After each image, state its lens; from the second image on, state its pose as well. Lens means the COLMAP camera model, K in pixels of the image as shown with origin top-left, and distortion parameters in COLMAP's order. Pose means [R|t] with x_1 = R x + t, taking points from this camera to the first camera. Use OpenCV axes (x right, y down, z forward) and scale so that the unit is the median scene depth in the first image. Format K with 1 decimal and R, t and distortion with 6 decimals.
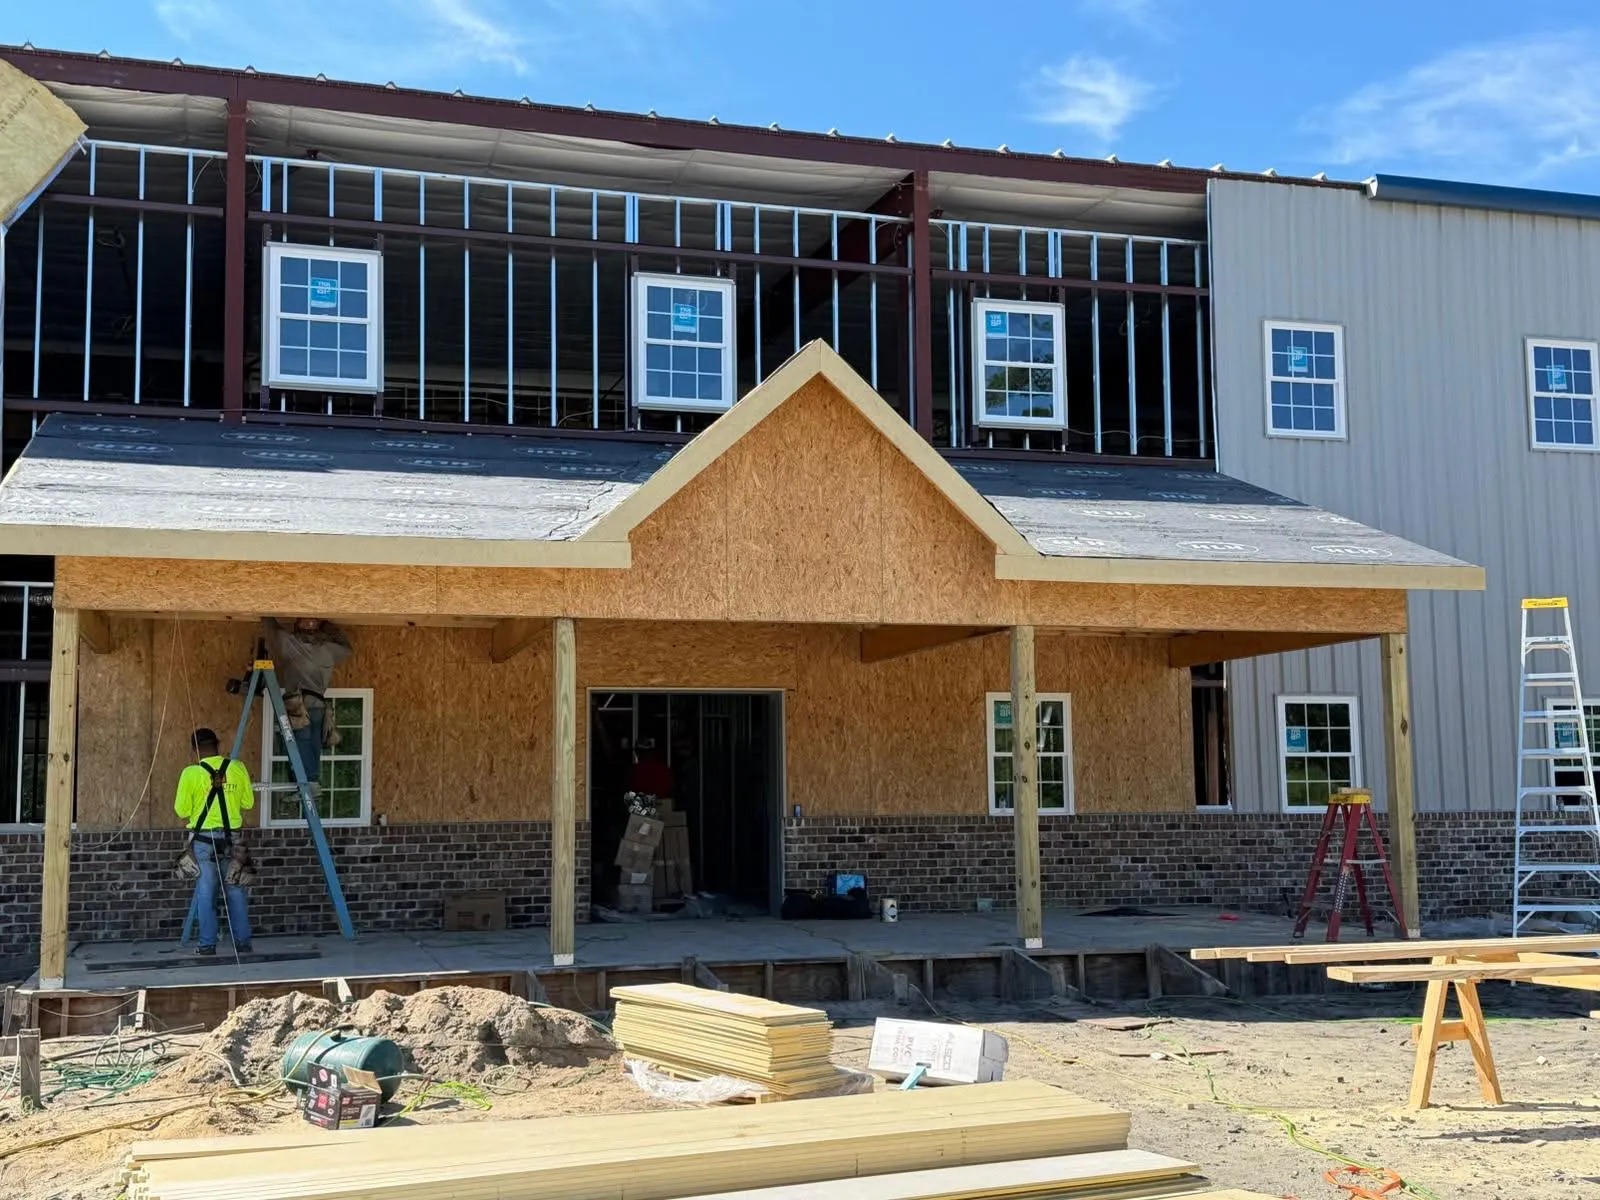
lens RADIAL K [[1780.6, 0, 800.0], [0, 1780.6, 600.0], [0, 0, 1]] dist [0.097560, -0.245871]
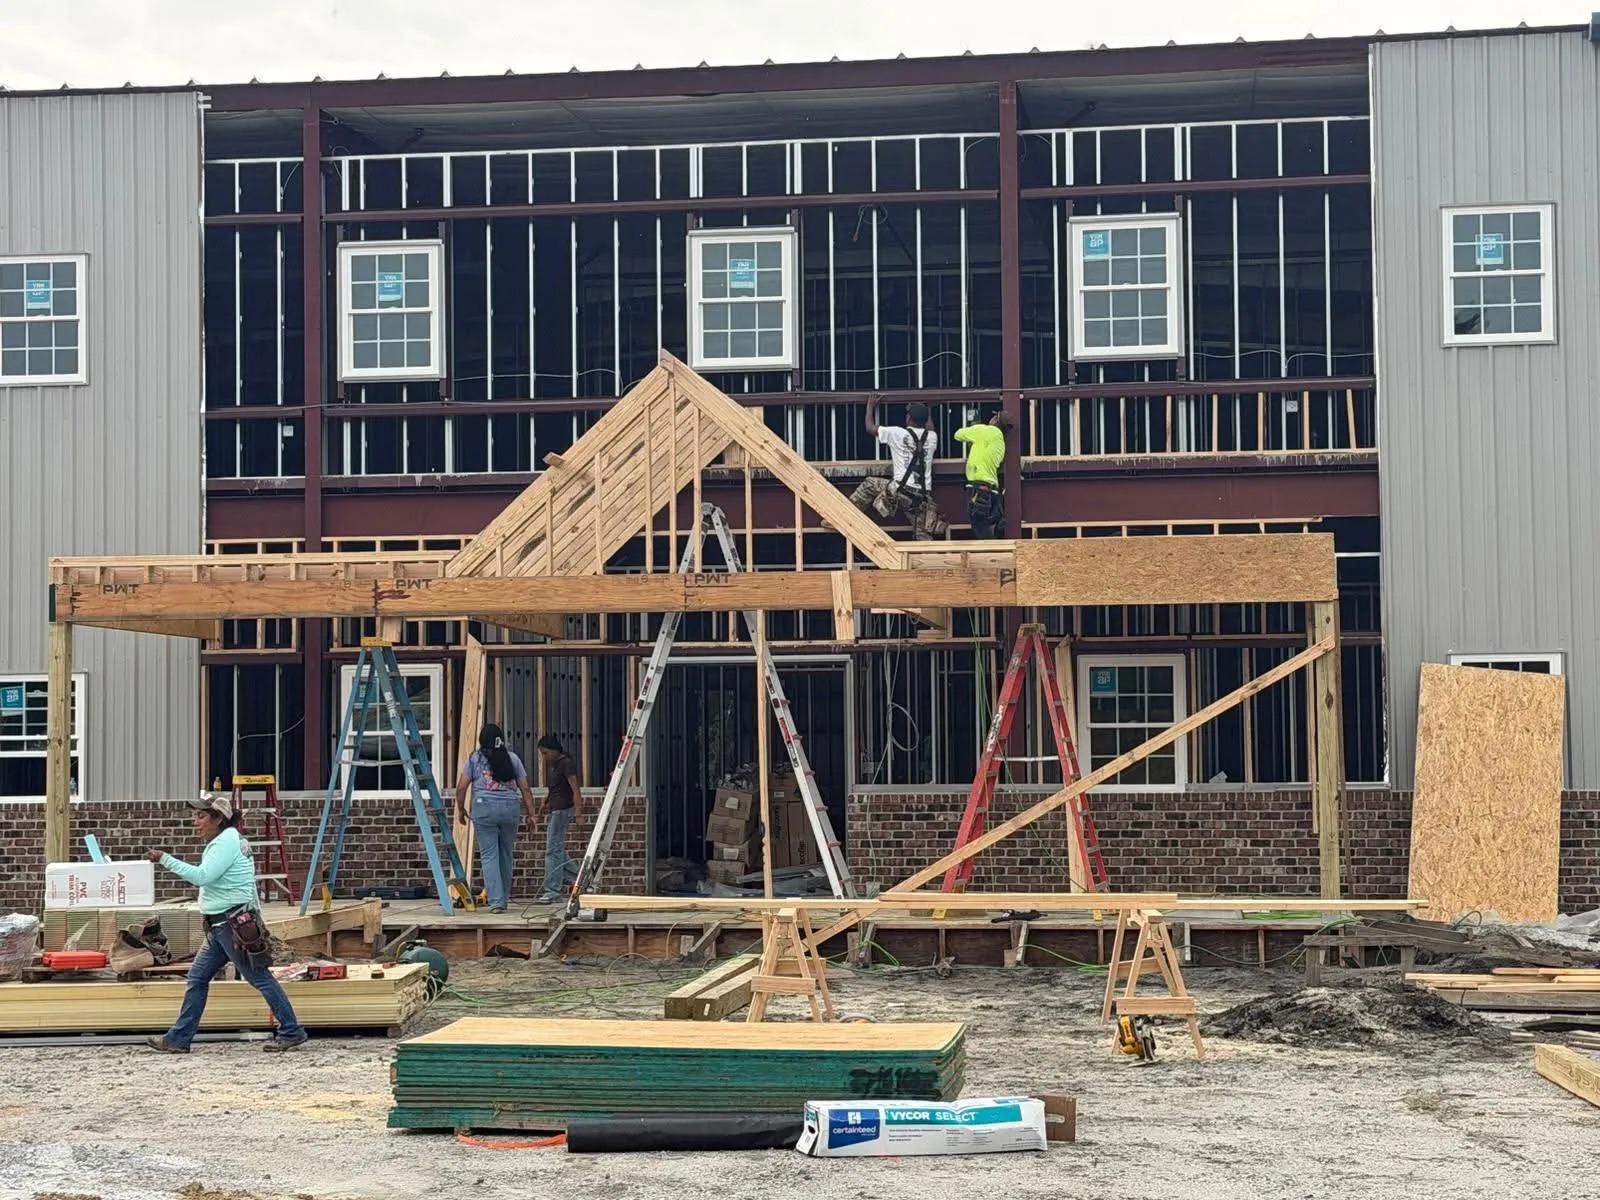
lens RADIAL K [[1805.1, 0, 799.8], [0, 1805.1, 718.0], [0, 0, 1]] dist [-0.014106, 0.045471]
pose [[0.926646, -0.007923, -0.375852, 0.321668], [0.039306, 0.996340, 0.075906, 0.007172], [0.373875, -0.085111, 0.923566, 0.098570]]
